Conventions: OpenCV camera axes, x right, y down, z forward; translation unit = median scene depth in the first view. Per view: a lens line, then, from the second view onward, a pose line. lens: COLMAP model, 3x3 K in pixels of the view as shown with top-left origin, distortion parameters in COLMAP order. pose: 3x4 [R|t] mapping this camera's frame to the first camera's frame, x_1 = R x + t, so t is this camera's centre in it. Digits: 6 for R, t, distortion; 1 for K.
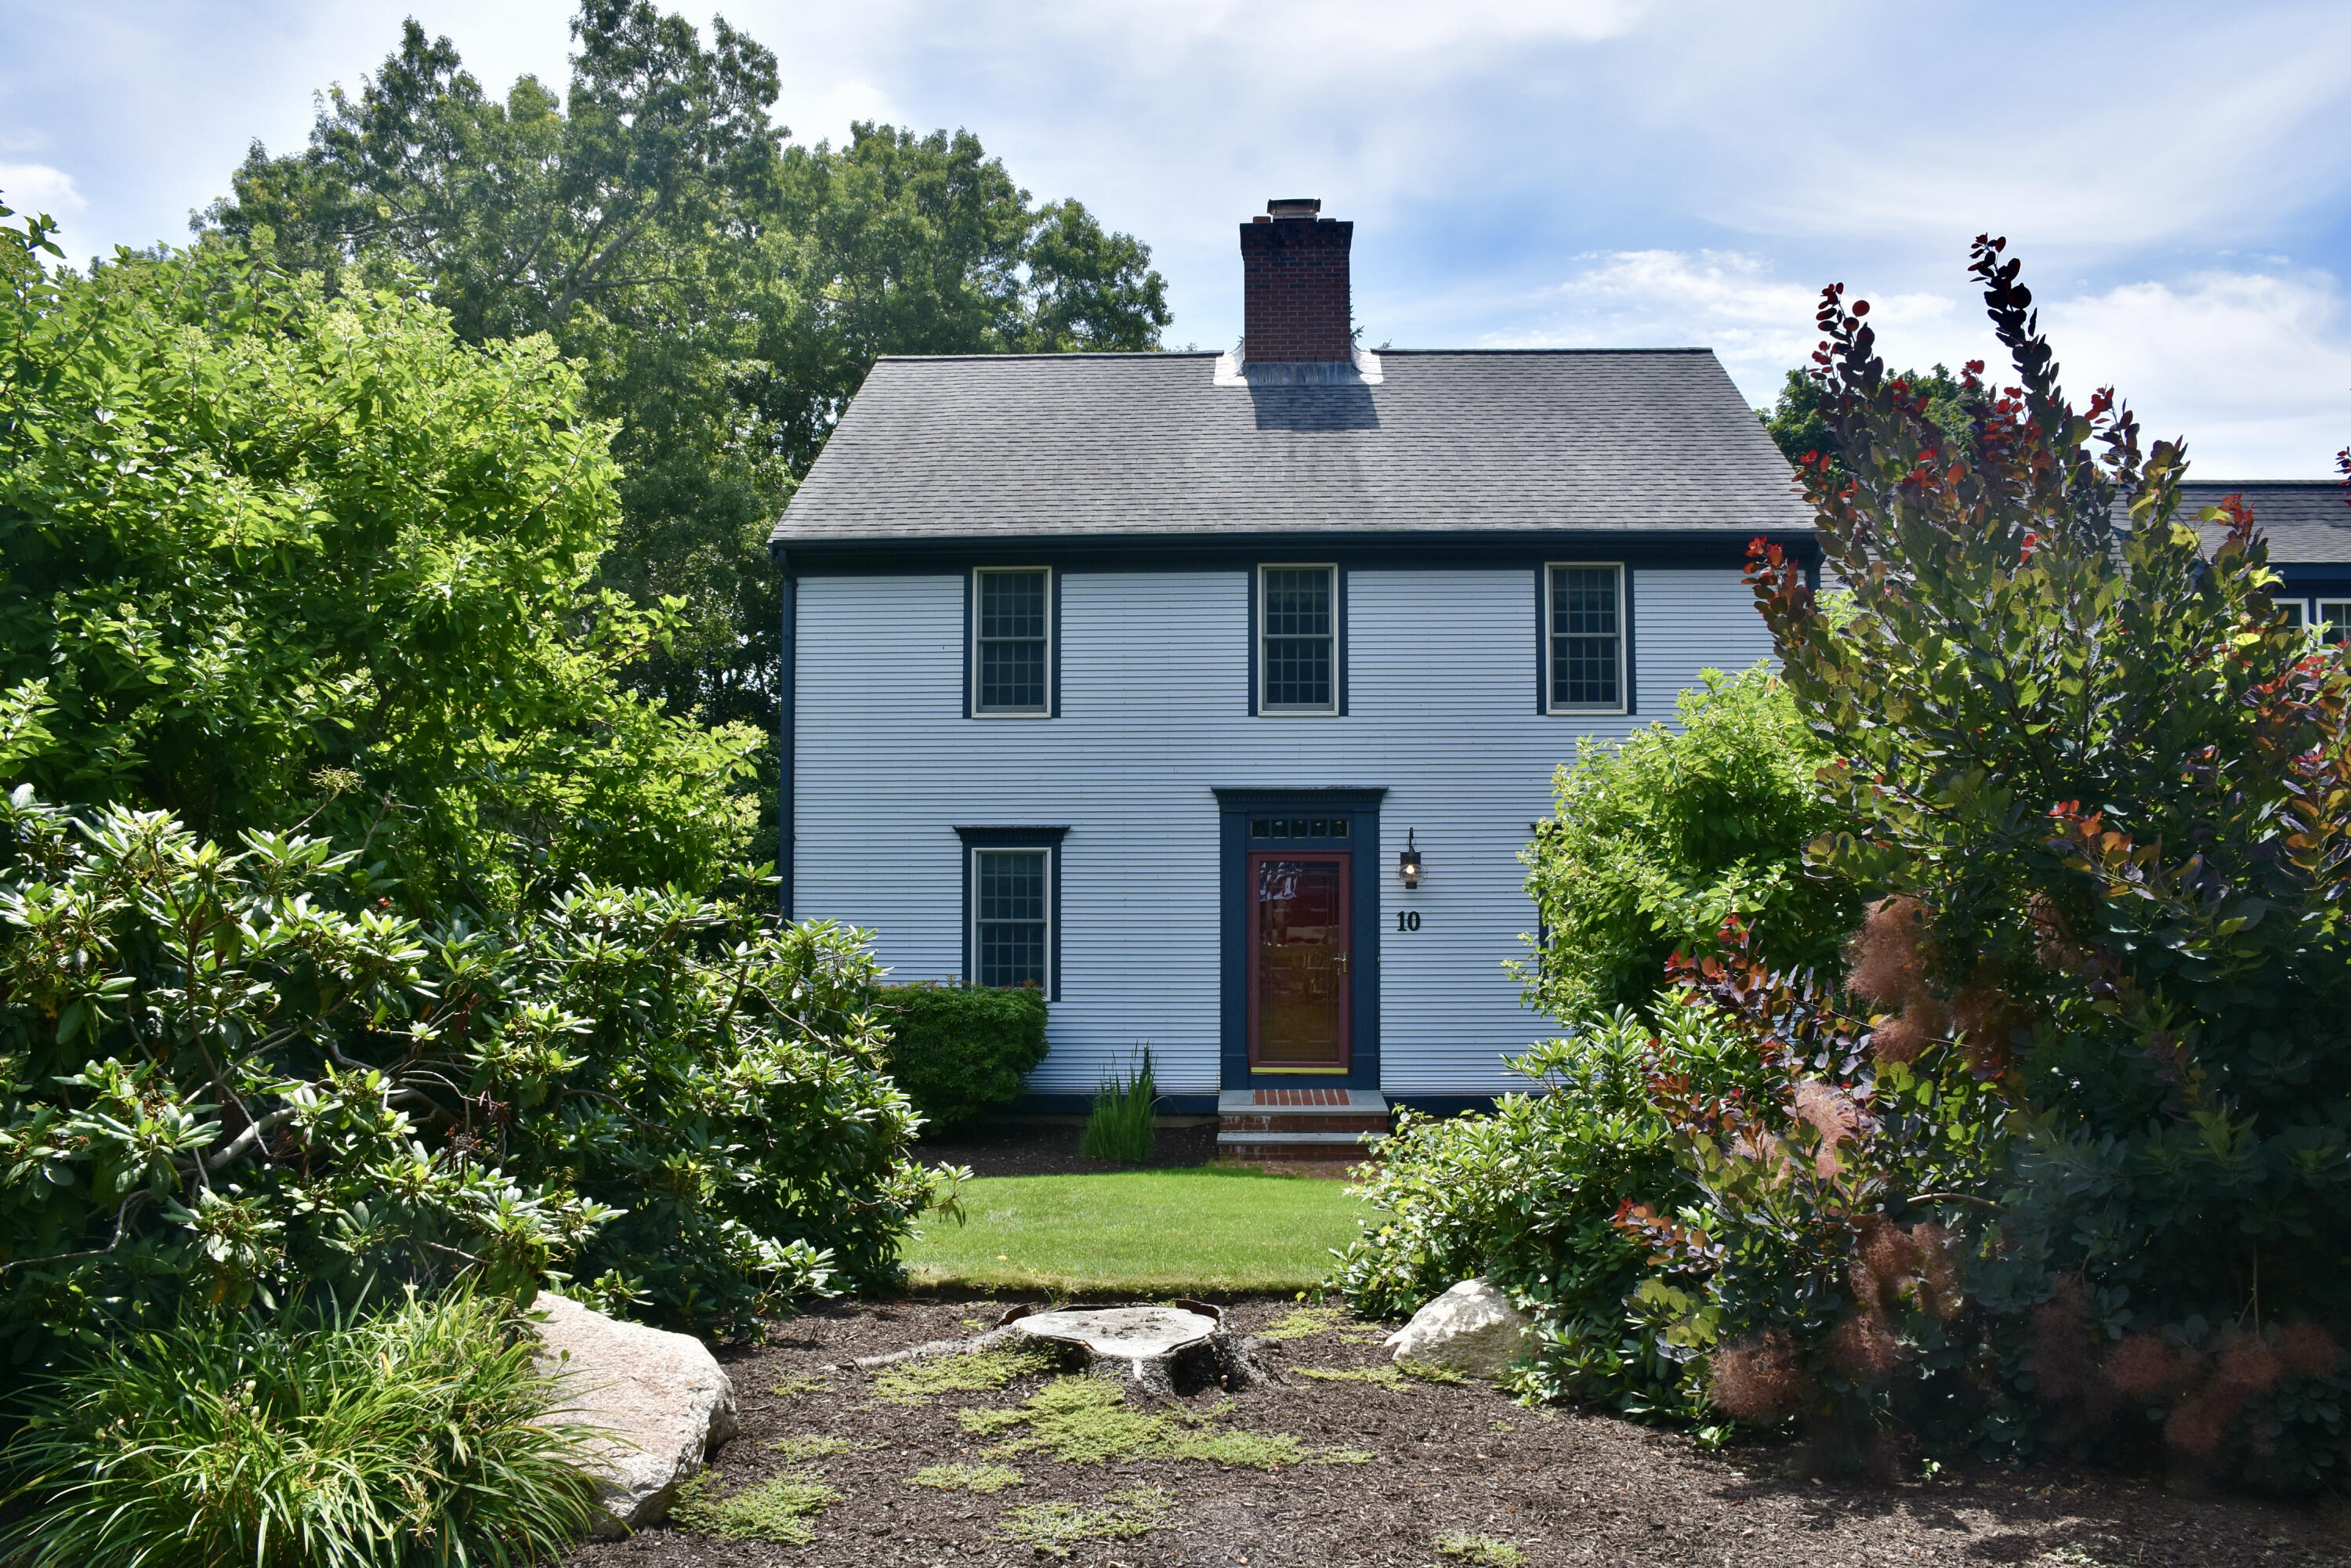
lens RADIAL K [[1846.8, 0, 1201.0], [0, 1846.8, 797.3], [0, 0, 1]] dist [-0.139463, 0.089818]
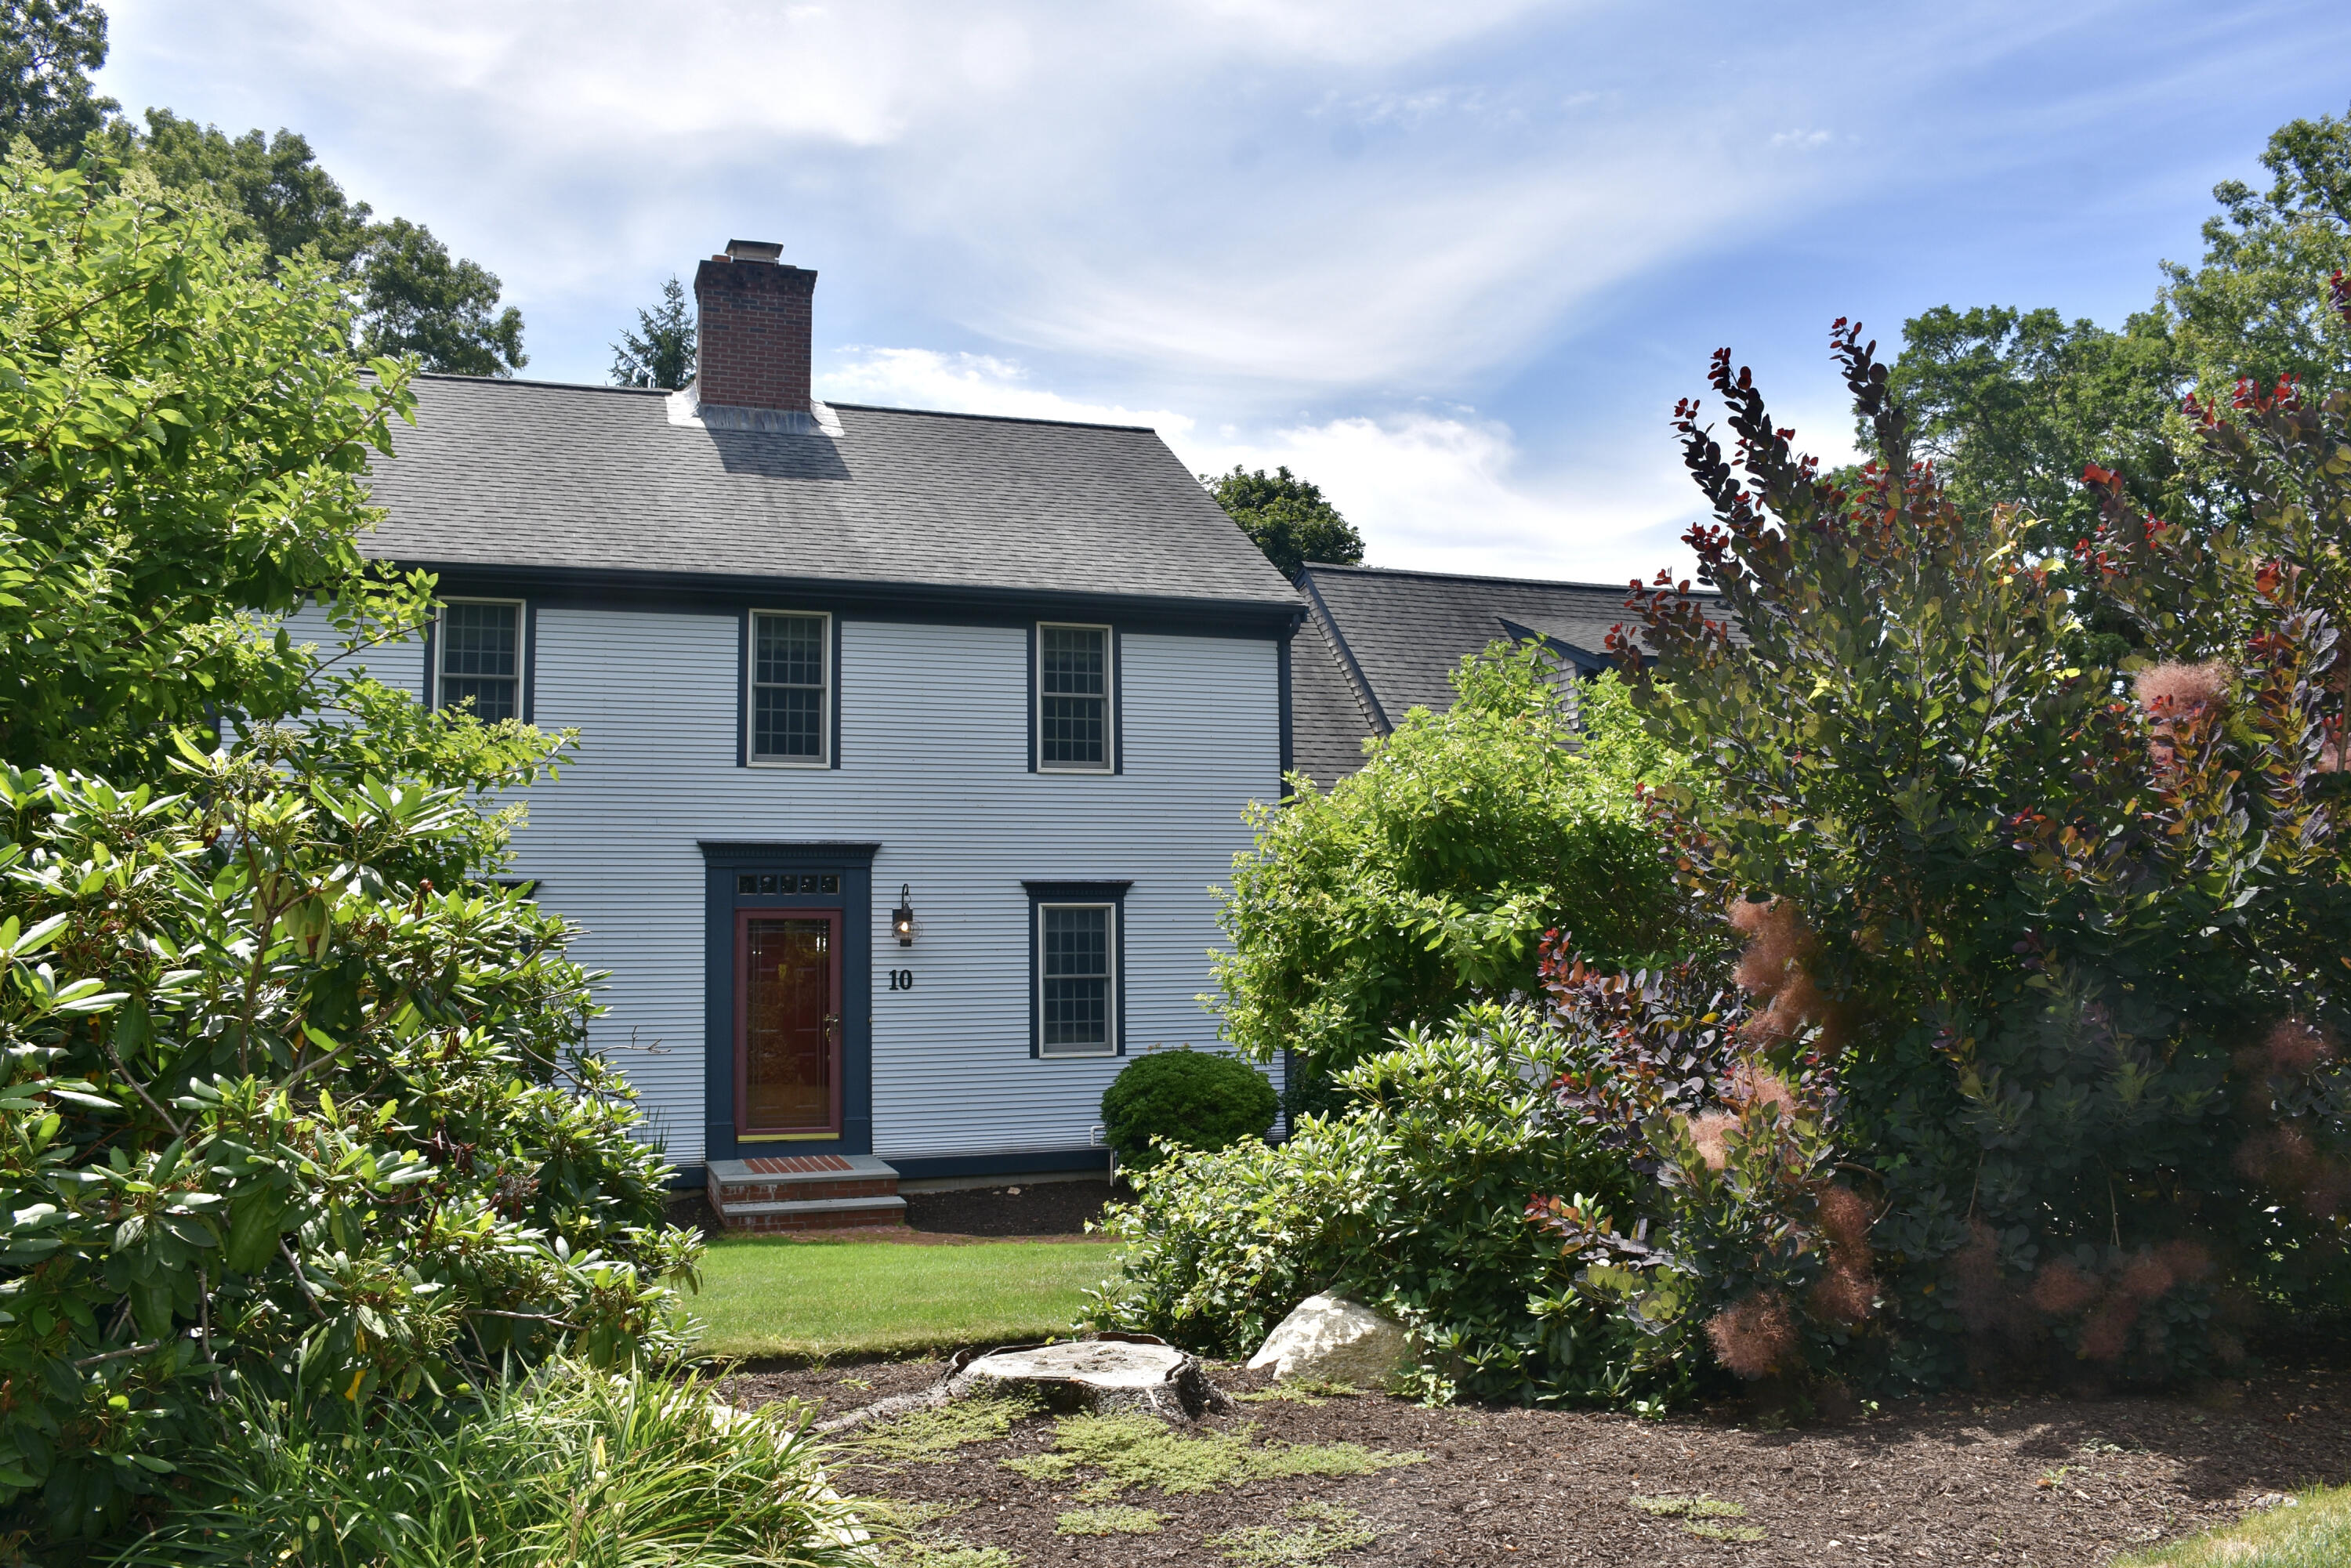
lens RADIAL K [[1846.8, 0, 1201.0], [0, 1846.8, 797.3], [0, 0, 1]] dist [-0.139463, 0.089818]
pose [[0.922198, 0.020890, 0.386152, -0.118443], [-0.003526, 0.998953, -0.045618, 0.014255], [-0.386701, 0.040707, 0.921306, 0.034169]]
